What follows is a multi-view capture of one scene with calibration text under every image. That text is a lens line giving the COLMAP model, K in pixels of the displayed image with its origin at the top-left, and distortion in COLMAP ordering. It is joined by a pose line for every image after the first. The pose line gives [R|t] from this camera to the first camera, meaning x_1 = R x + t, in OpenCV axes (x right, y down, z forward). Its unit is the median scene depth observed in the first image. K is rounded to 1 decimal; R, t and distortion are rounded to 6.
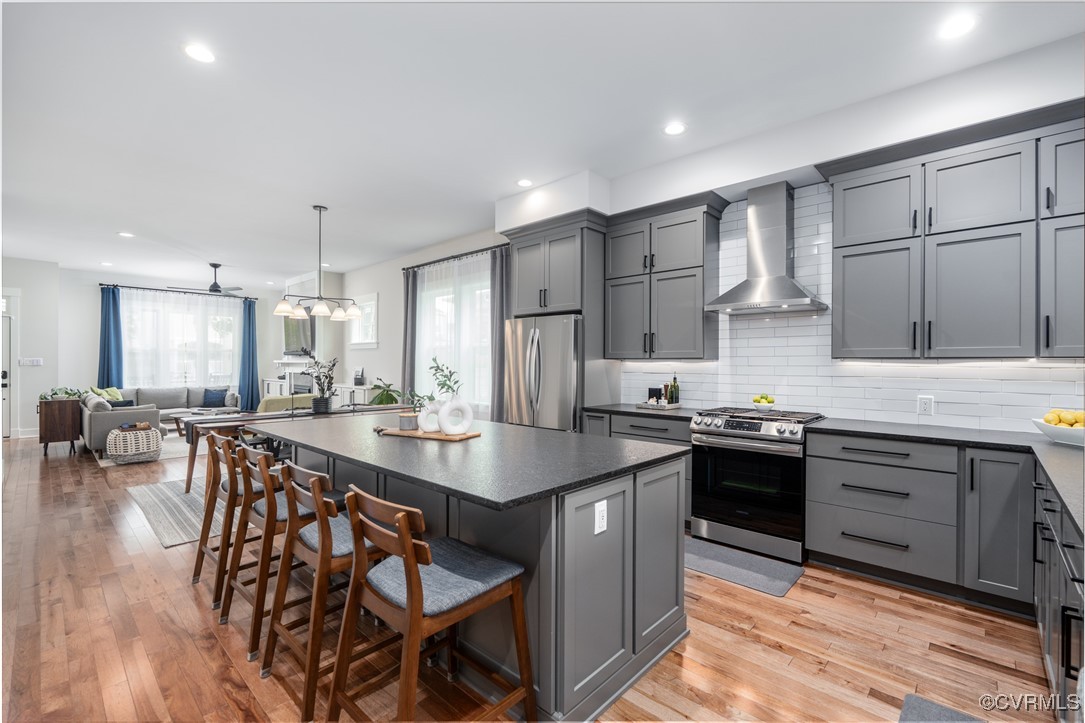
lens RADIAL K [[478.7, 0, 542.5], [0, 478.7, 361.5], [0, 0, 1]] dist [0.000188, -0.000001]
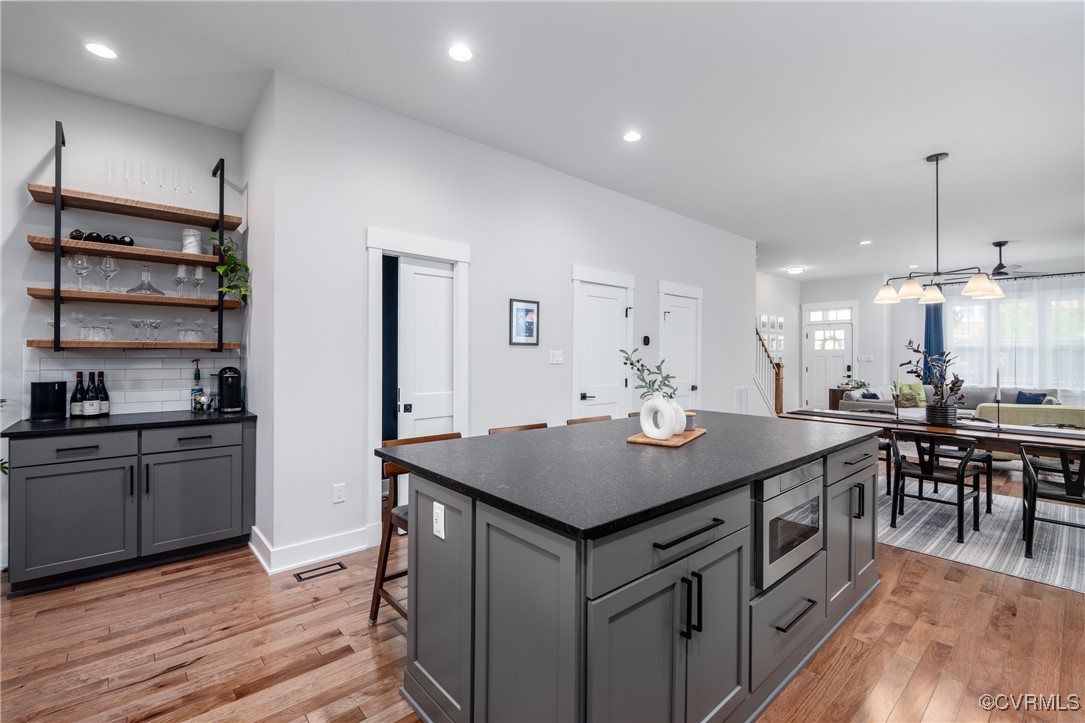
lens RADIAL K [[477.9, 0, 544.3], [0, 477.9, 357.1], [0, 0, 1]] dist [0.000540, 0.000360]
pose [[-0.090377, -0.000598, -0.995907, 0.285858], [-0.004953, 0.999988, -0.000151, 0.002818], [0.995895, 0.004919, -0.090379, 0.359457]]
